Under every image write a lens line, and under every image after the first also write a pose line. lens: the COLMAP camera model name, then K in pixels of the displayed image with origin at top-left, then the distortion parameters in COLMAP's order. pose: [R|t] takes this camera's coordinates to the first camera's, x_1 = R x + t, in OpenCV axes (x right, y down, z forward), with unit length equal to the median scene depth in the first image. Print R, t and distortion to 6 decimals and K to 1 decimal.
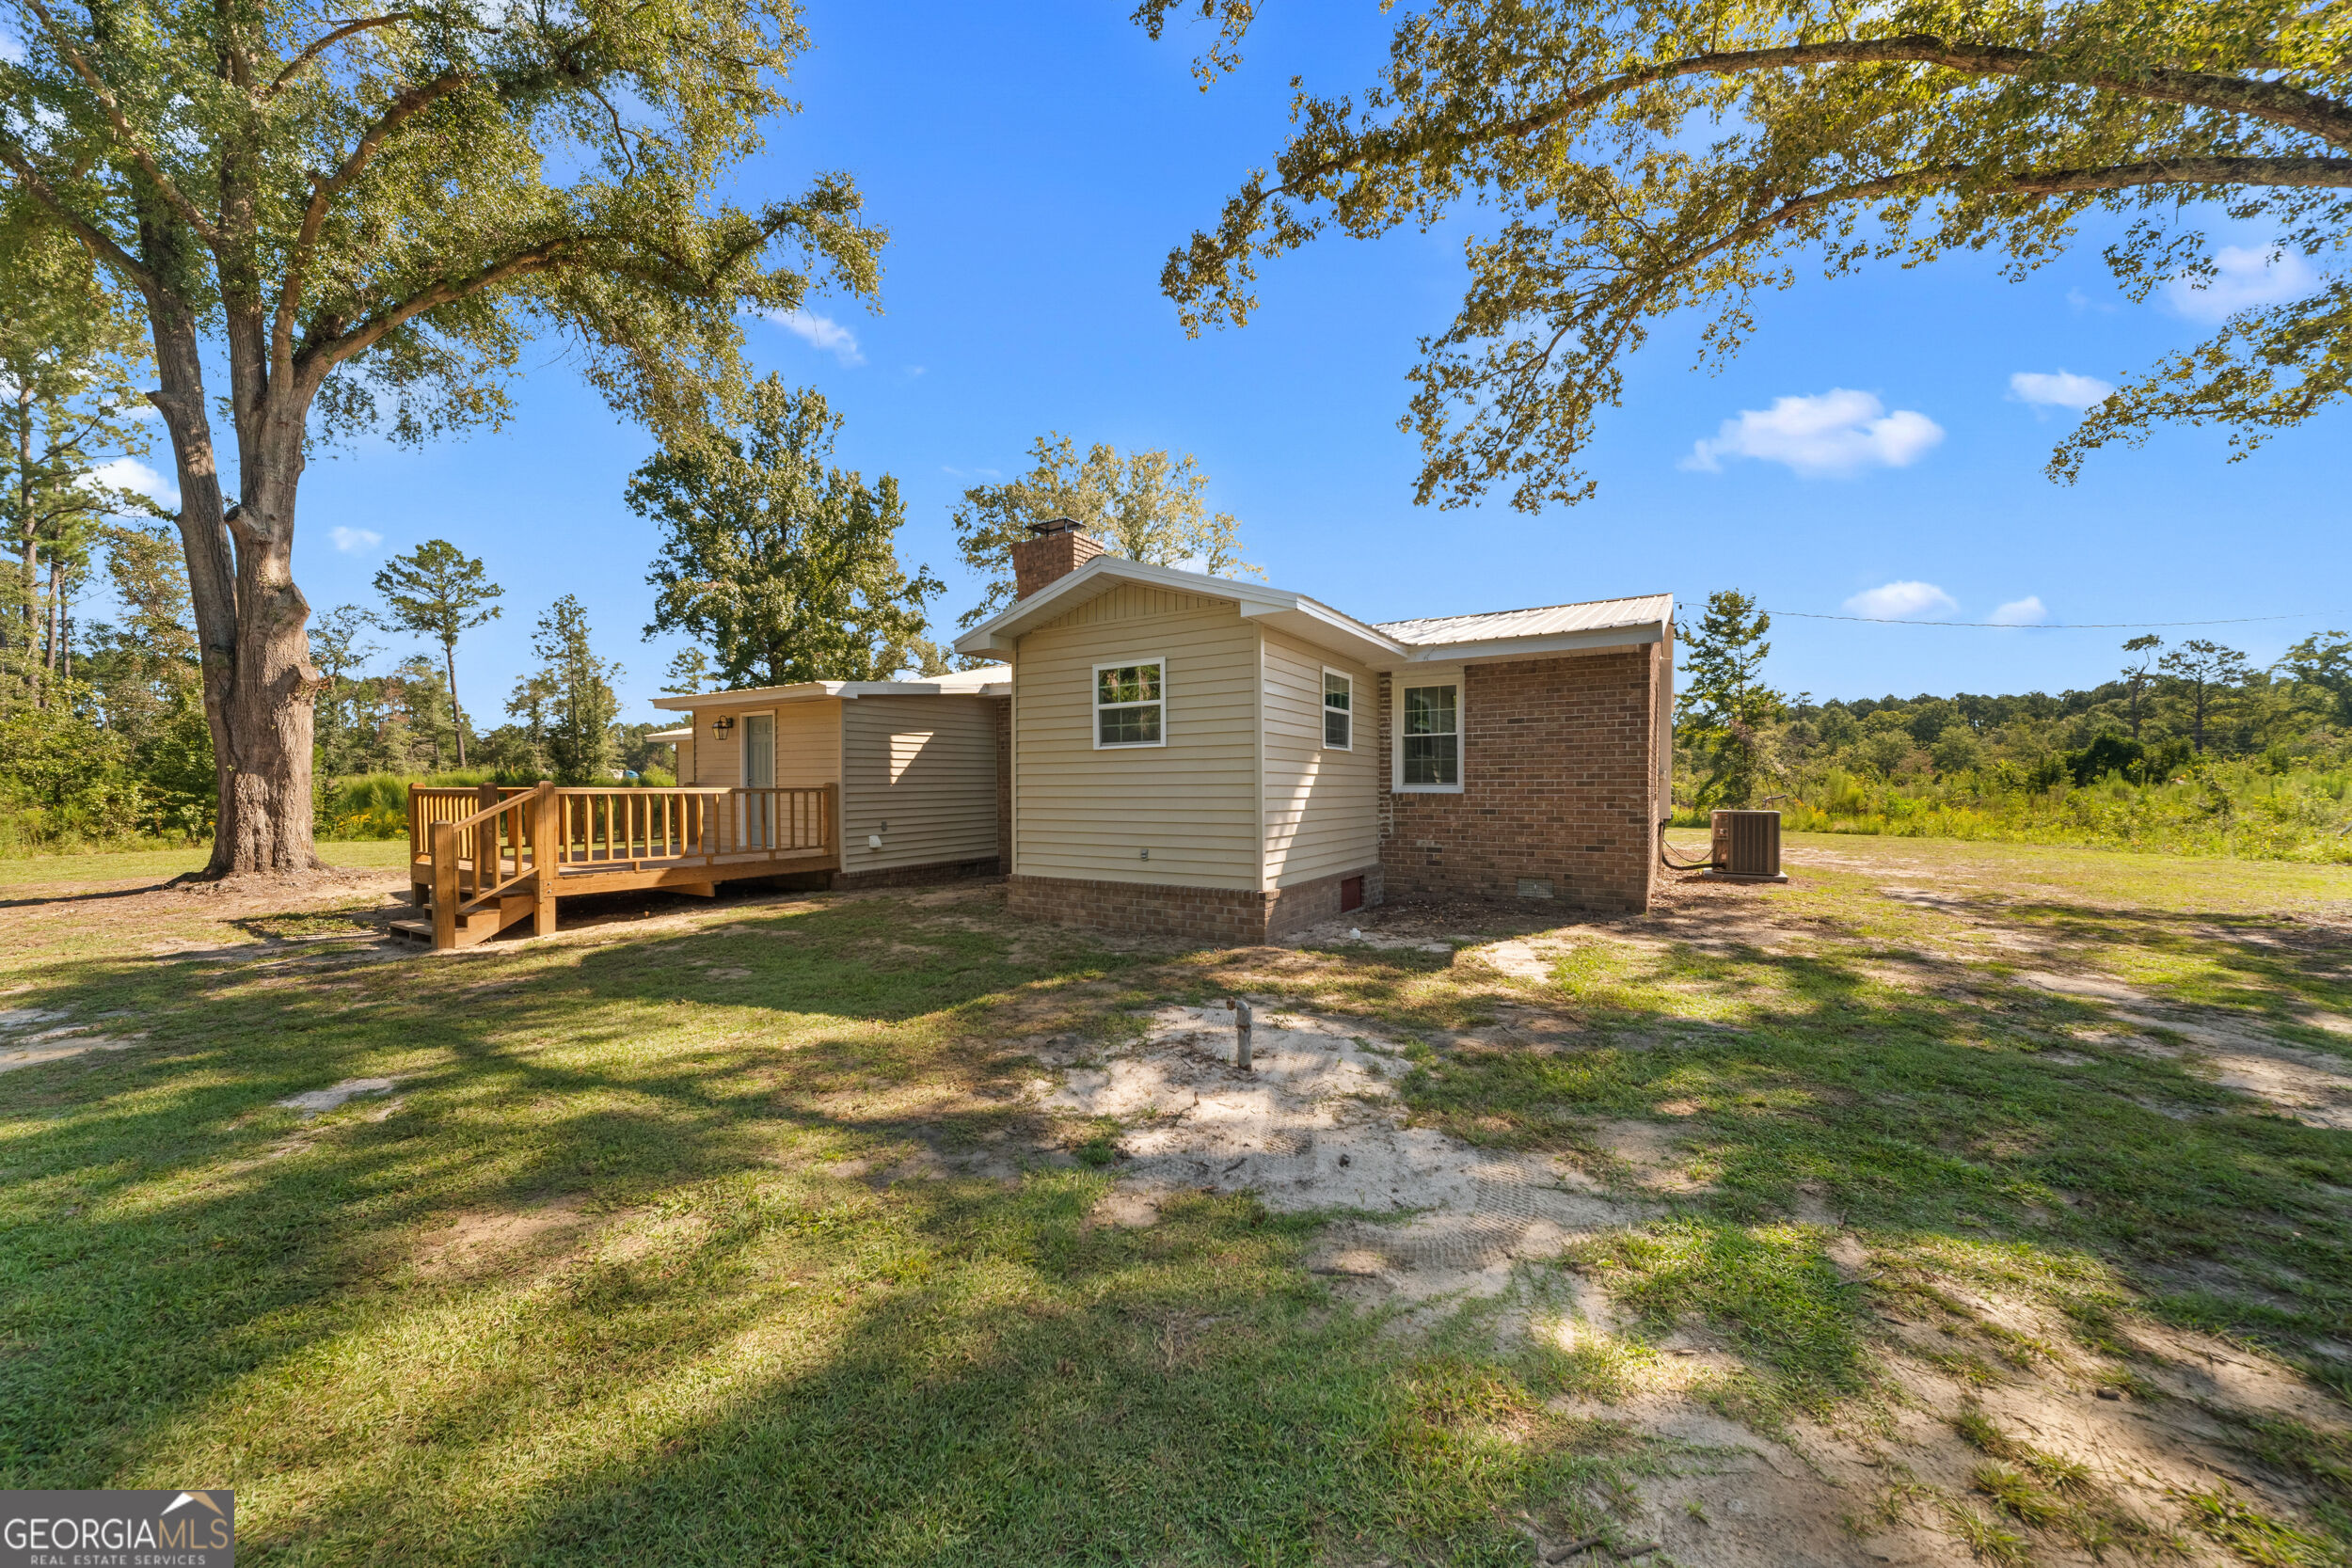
lens RADIAL K [[829.8, 0, 1175.9], [0, 829.8, 790.2], [0, 0, 1]] dist [0.004969, -0.000572]
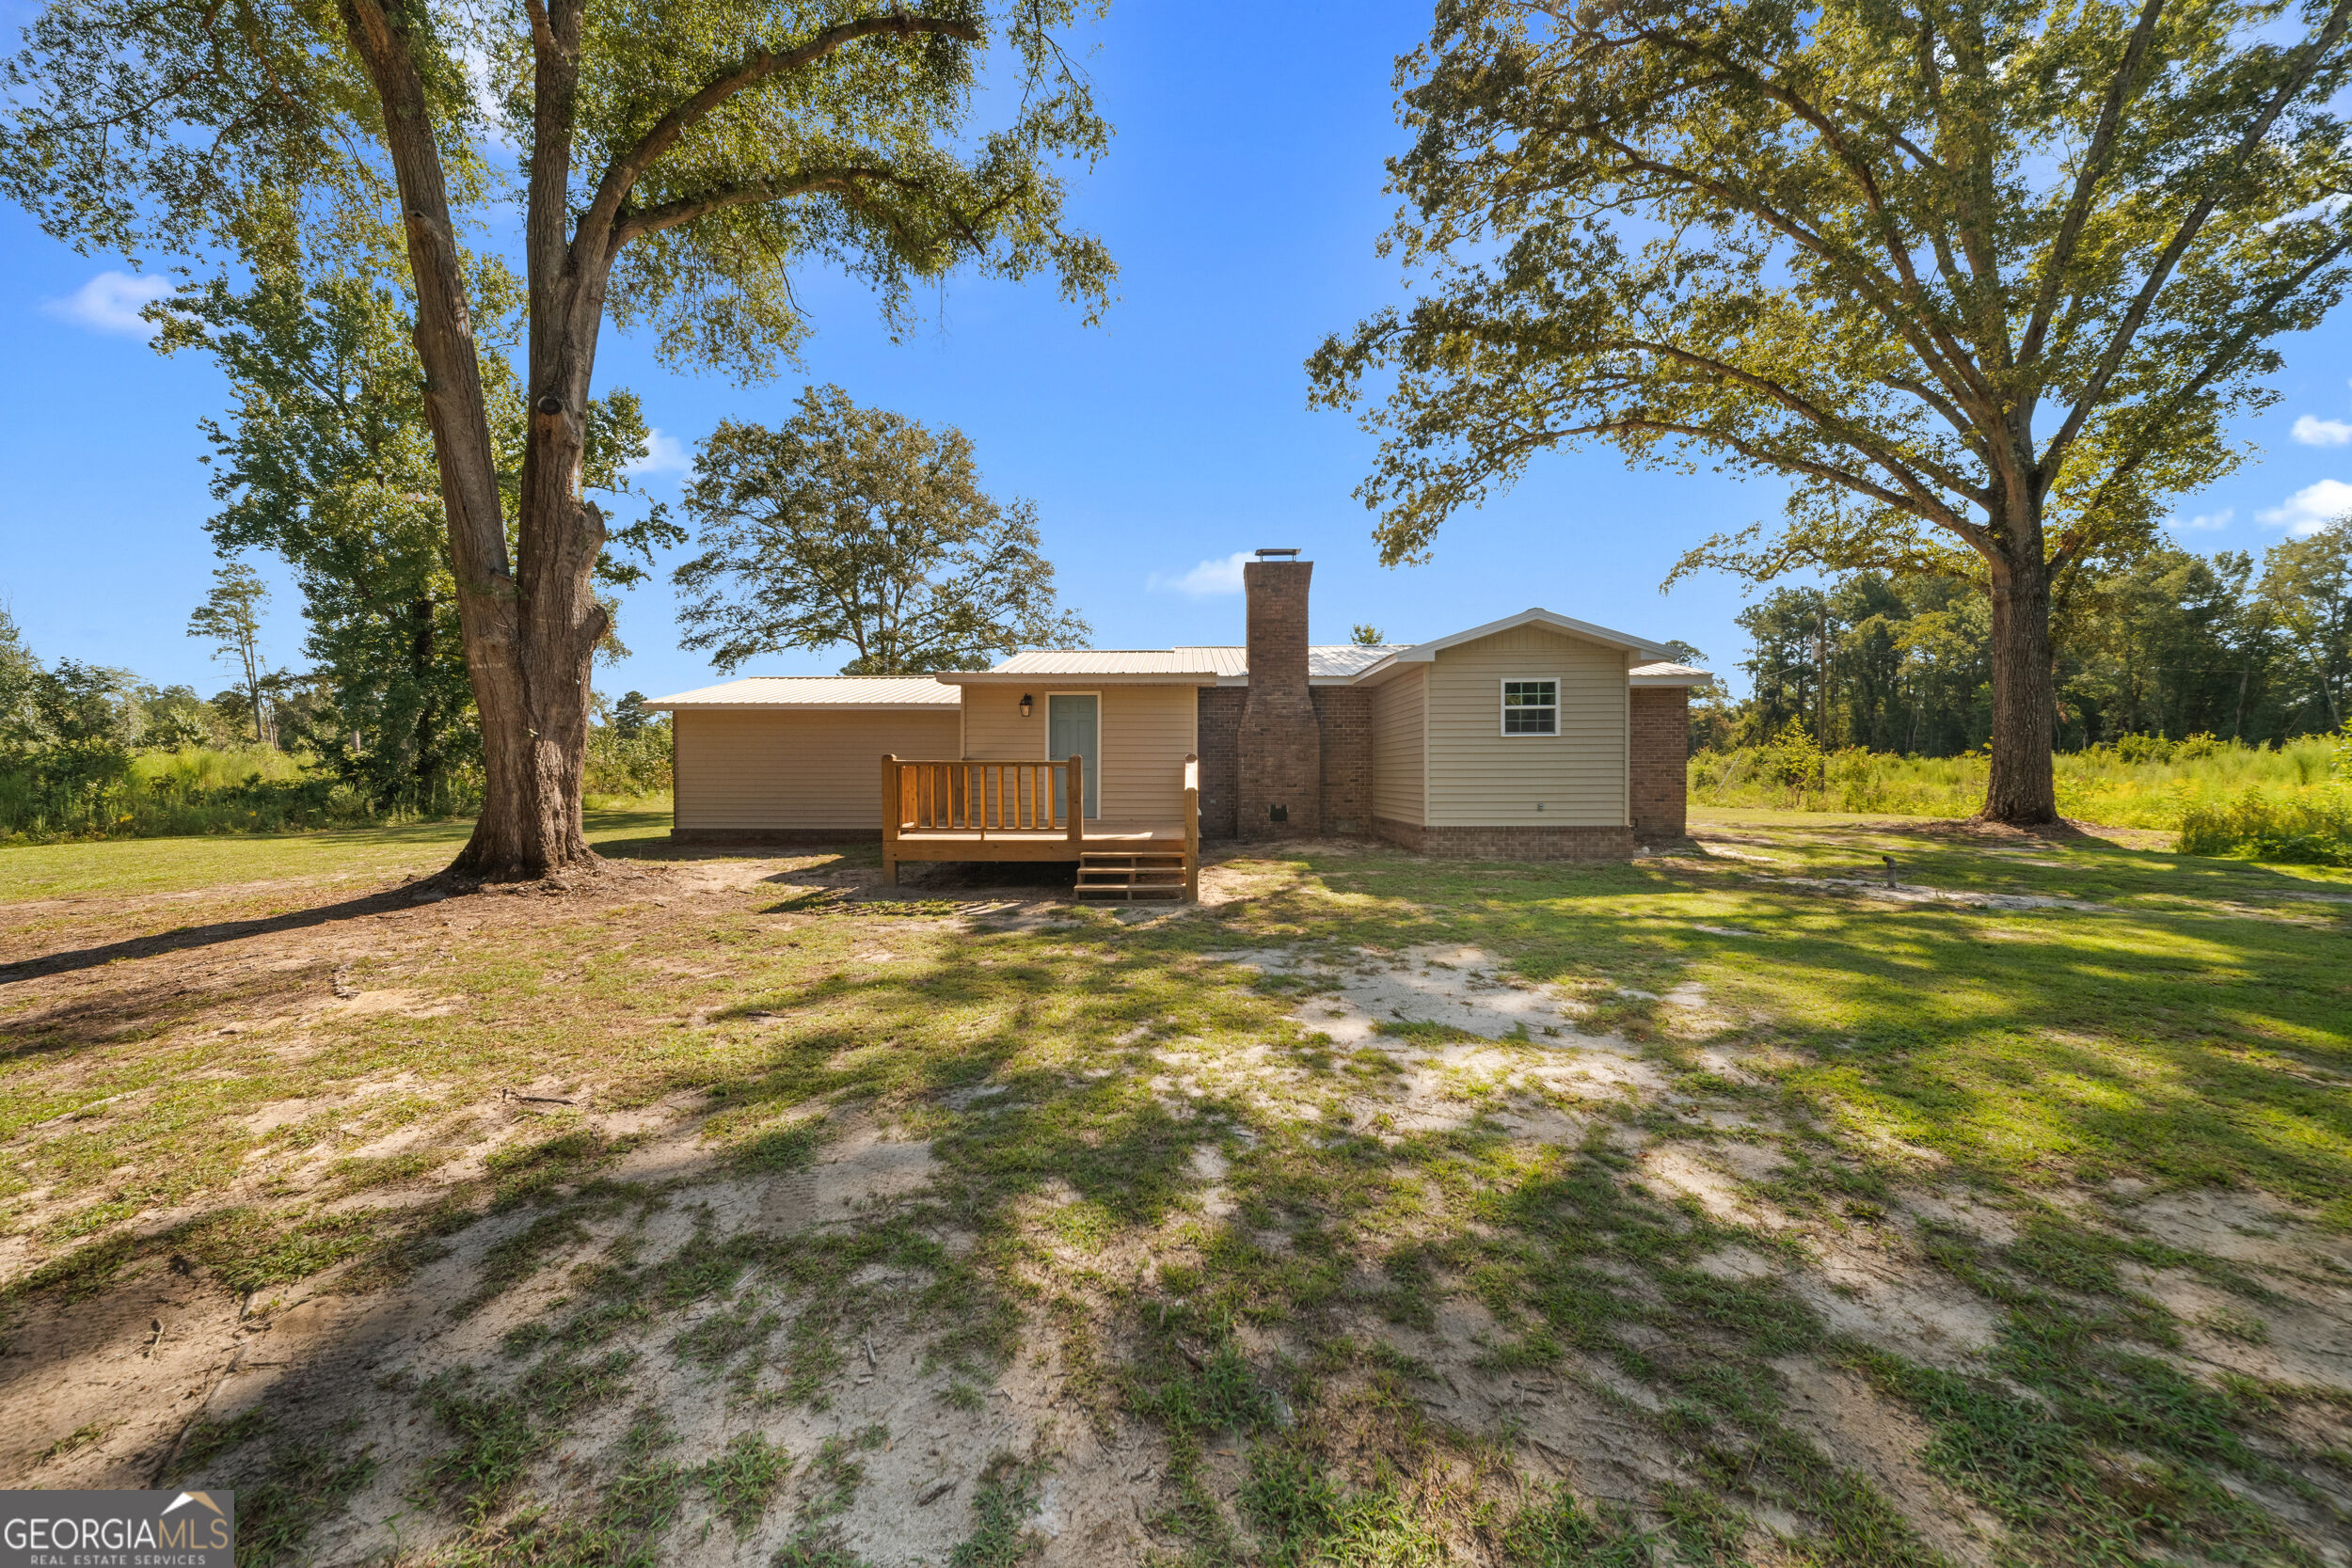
lens RADIAL K [[829.8, 0, 1172.9], [0, 829.8, 776.4], [0, 0, 1]] dist [0.004969, -0.000572]
pose [[0.853913, -0.002134, 0.520412, -1.326939], [0.002022, 0.999998, 0.000783, 0.018600], [-0.520412, 0.000383, 0.853915, 0.052361]]
